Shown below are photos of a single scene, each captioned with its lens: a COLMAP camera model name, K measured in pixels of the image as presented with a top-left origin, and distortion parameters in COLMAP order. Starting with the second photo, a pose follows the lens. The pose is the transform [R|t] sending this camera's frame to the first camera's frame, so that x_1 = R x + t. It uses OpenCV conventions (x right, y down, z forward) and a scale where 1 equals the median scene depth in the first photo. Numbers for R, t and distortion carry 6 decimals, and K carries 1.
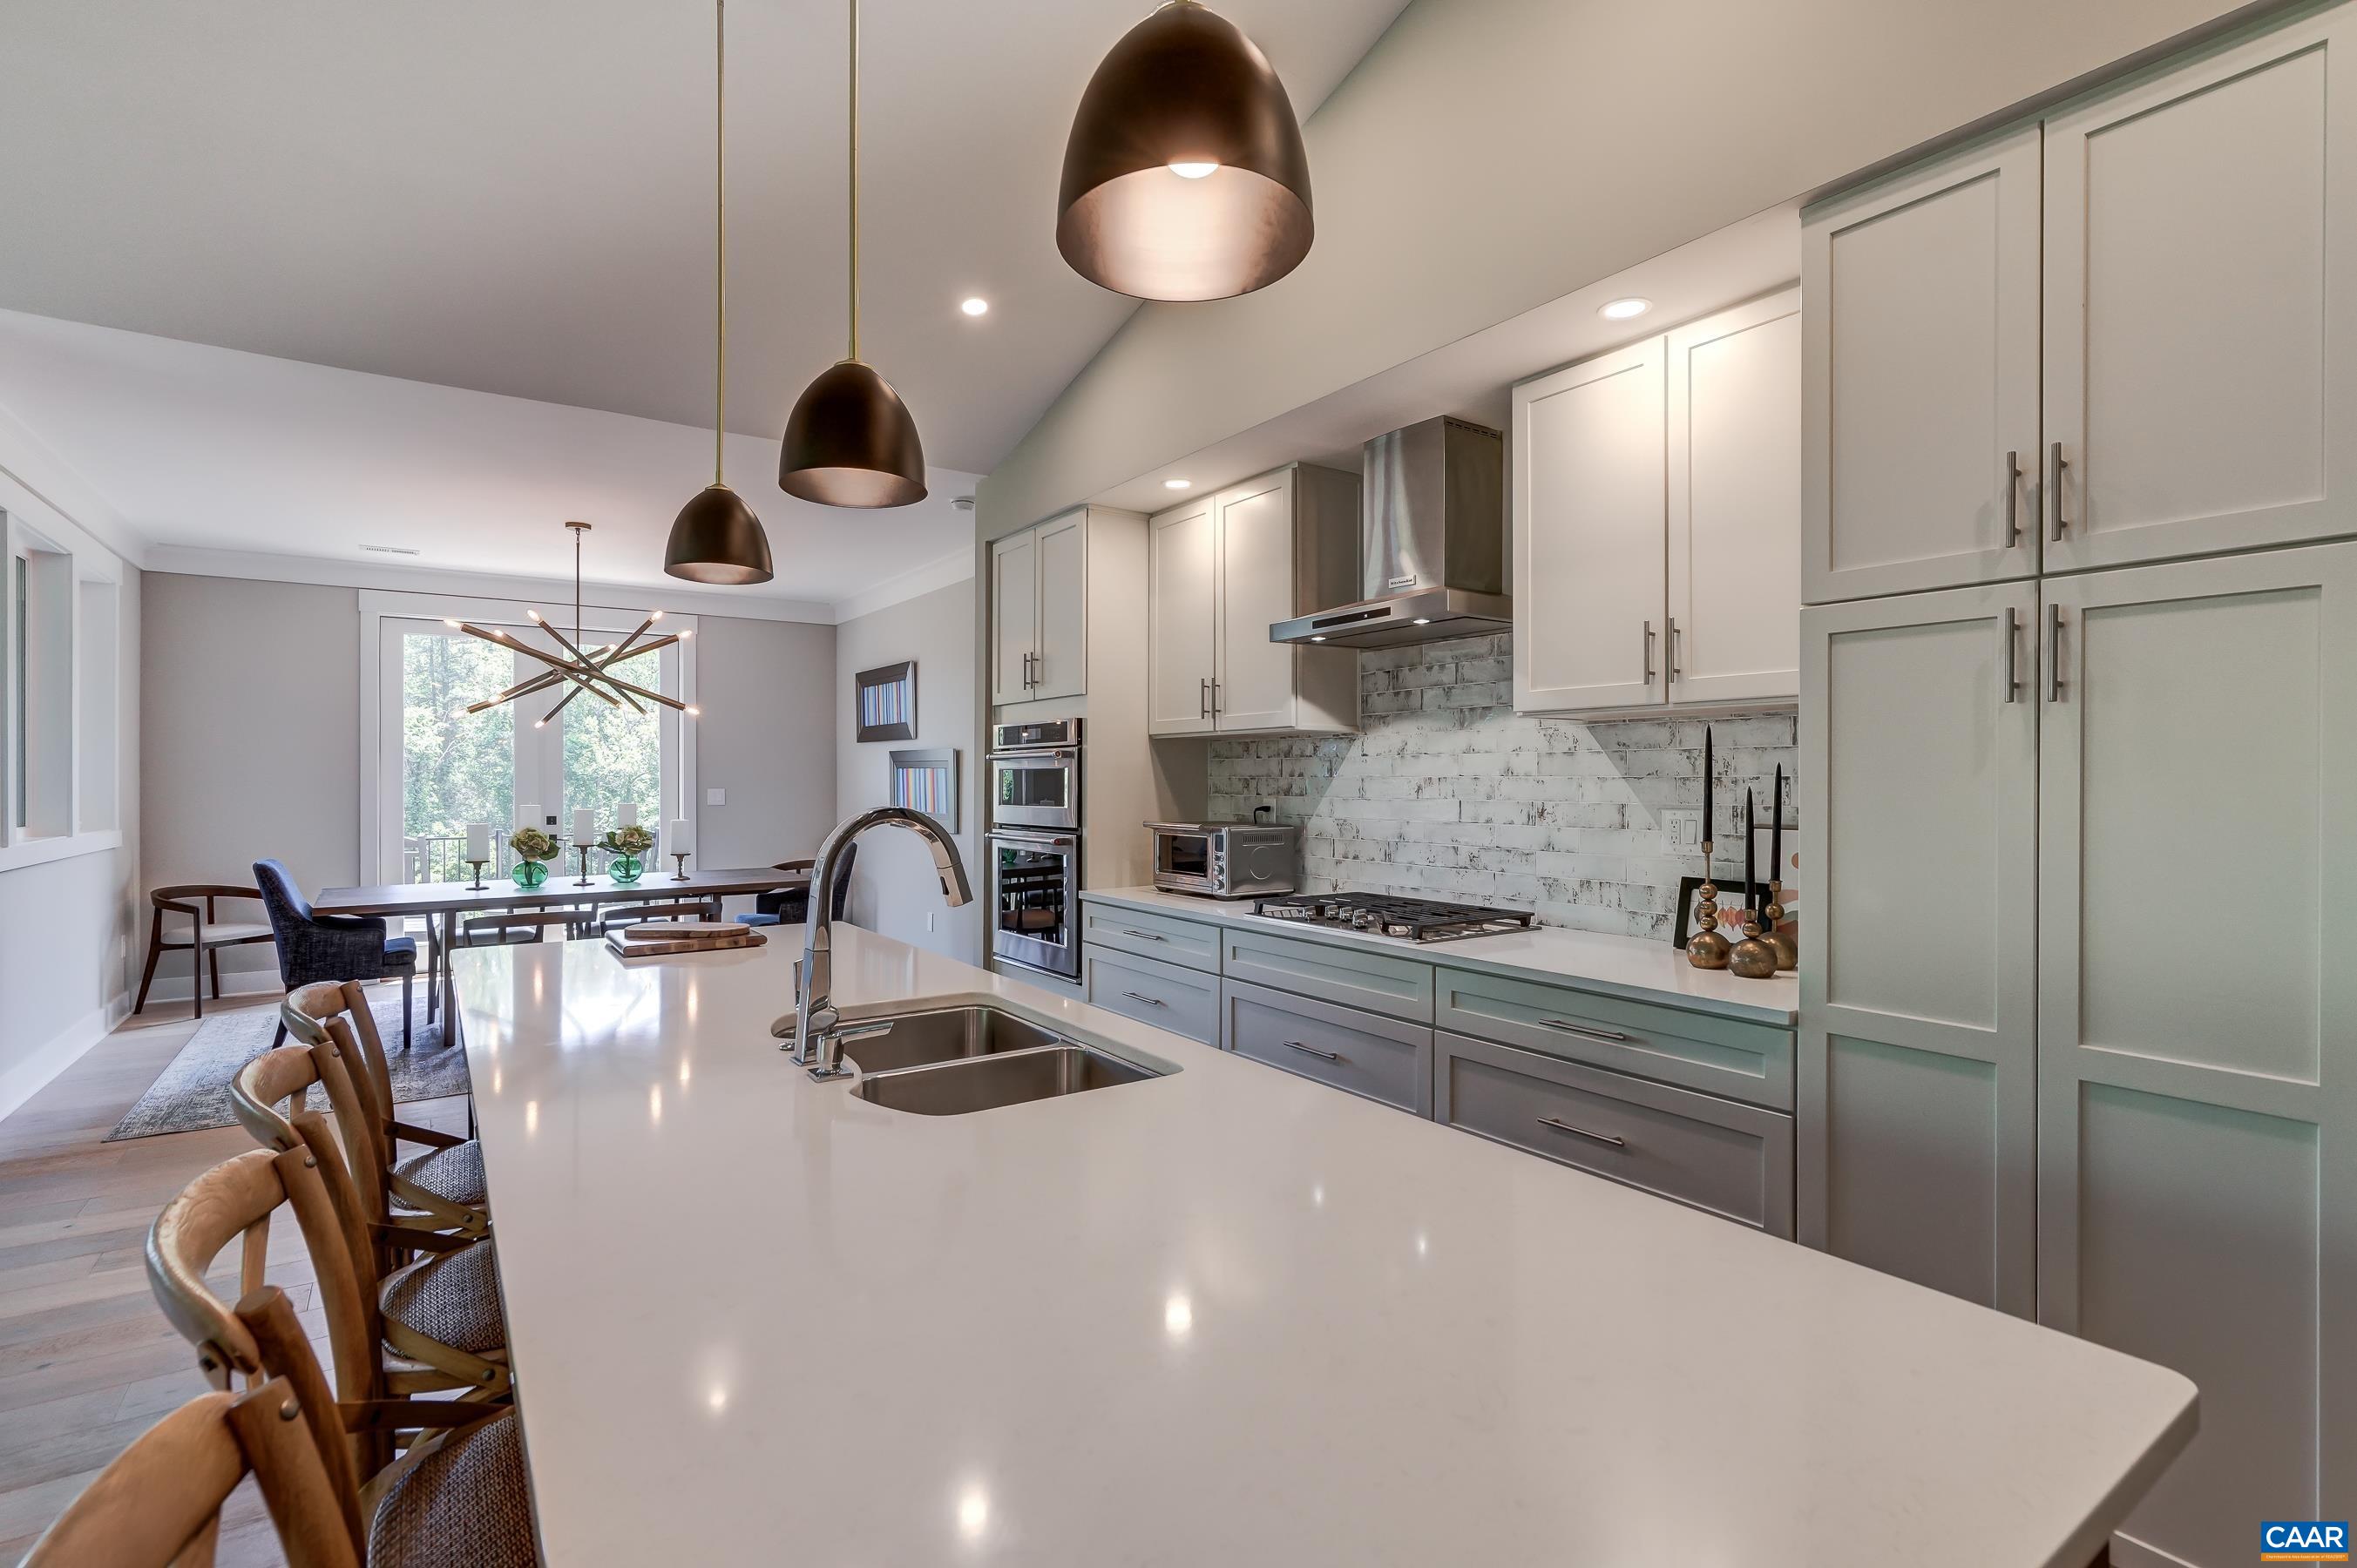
lens RADIAL K [[1086.4, 0, 1176.1], [0, 1086.4, 777.1], [0, 0, 1]] dist [0.002770, 0.001169]
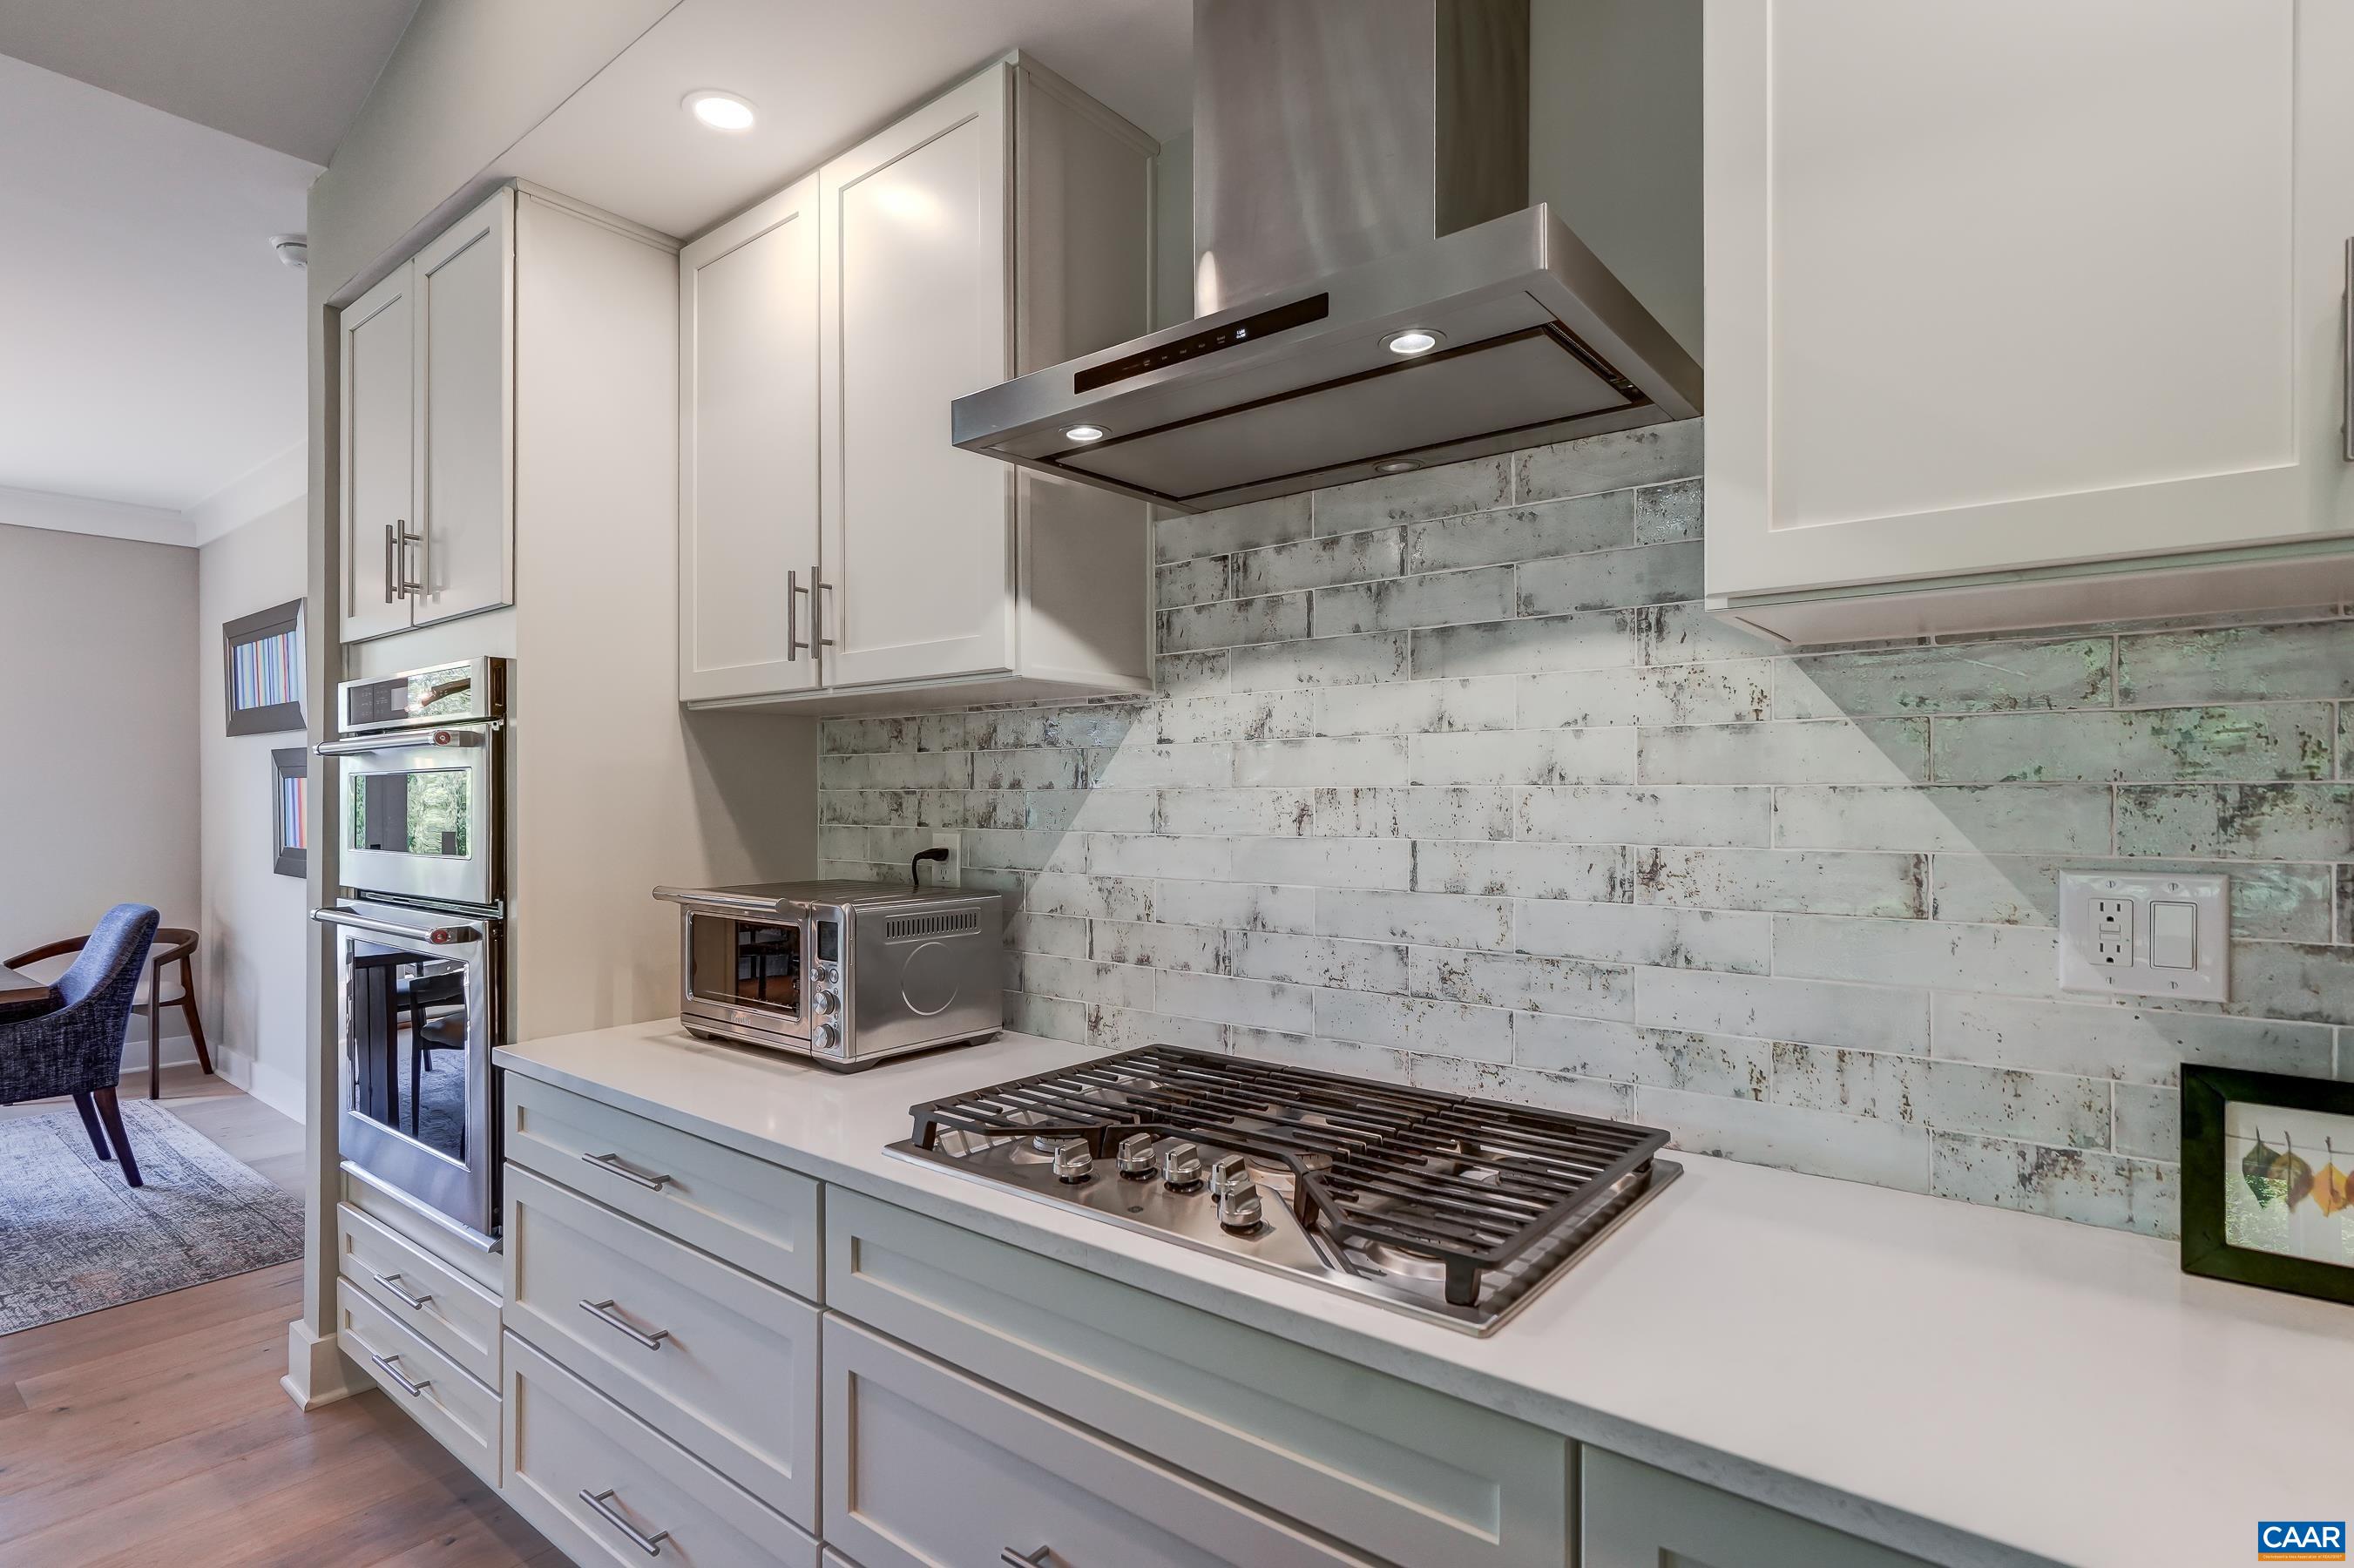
lens RADIAL K [[1085.1, 0, 1174.6], [0, 1085.1, 777.1], [0, 0, 1]] dist [0.002770, 0.001169]
pose [[0.944075, -0.000880, 0.329730, 0.024145], [0.004395, 0.999941, -0.009915, -0.000218], [-0.329702, 0.010809, 0.944023, 0.546093]]
